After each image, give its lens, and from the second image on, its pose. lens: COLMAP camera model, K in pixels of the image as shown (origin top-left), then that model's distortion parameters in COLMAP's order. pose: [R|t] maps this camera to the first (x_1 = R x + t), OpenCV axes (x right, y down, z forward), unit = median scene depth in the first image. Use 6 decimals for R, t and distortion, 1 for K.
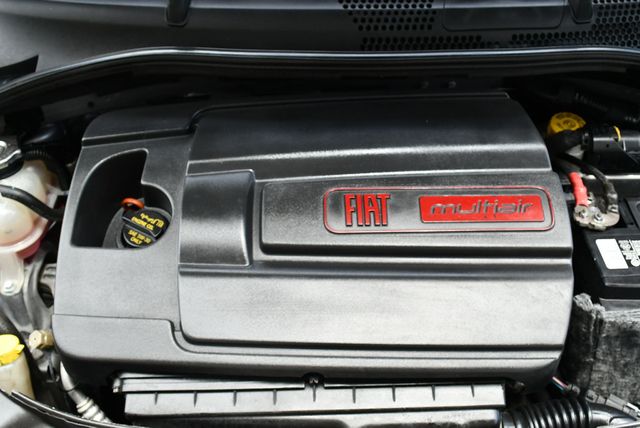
lens RADIAL K [[654.9, 0, 320.0], [0, 654.9, 214.0], [0, 0, 1]] dist [-0.087327, 0.007631]
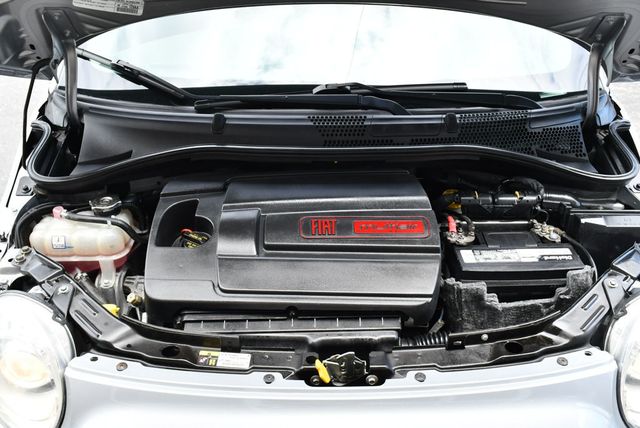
lens RADIAL K [[654.9, 0, 320.0], [0, 654.9, 214.0], [0, 0, 1]] dist [-0.087327, 0.007631]
pose [[0.999943, 0.006813, 0.008198, 0.042410], [-0.004570, 0.968823, -0.247711, 0.370531], [-0.009630, 0.247659, 0.968799, -0.679082]]
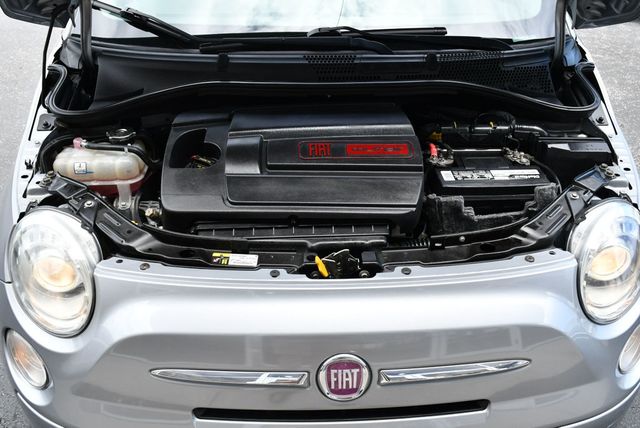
lens RADIAL K [[654.9, 0, 320.0], [0, 654.9, 214.0], [0, 0, 1]] dist [-0.087327, 0.007631]
pose [[0.999470, -0.002603, 0.032456, 0.005906], [0.009622, 0.975896, -0.218024, 0.576382], [-0.031106, 0.218221, 0.975404, -0.842694]]
